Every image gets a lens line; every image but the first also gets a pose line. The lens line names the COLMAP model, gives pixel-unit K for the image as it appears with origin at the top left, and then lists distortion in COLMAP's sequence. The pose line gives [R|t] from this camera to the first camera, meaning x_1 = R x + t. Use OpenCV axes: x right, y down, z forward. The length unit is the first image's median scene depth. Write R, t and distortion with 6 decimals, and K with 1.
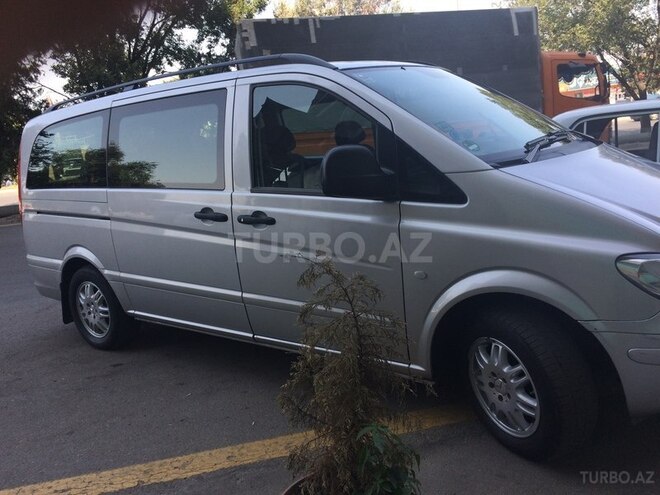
lens RADIAL K [[587.1, 0, 330.0], [0, 587.1, 247.5], [0, 0, 1]] dist [0.103507, -0.169228]
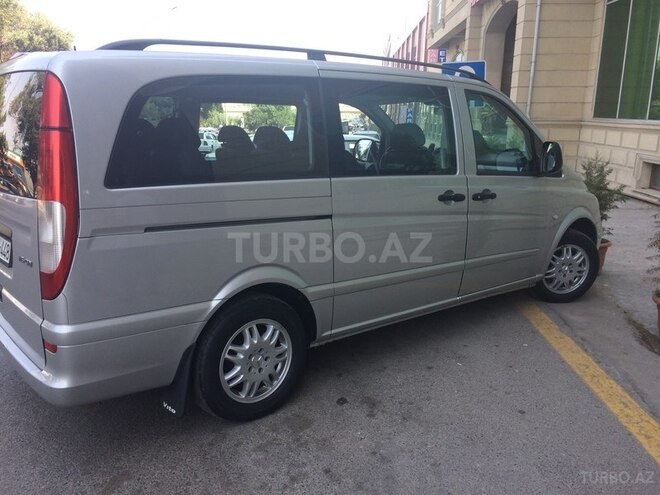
lens RADIAL K [[587.1, 0, 330.0], [0, 587.1, 247.5], [0, 0, 1]] dist [0.103507, -0.169228]
pose [[0.200603, -0.092534, 0.975293, -1.396435], [0.167192, 0.984158, 0.058986, -0.066366], [-0.965301, 0.151228, 0.212896, 1.028993]]
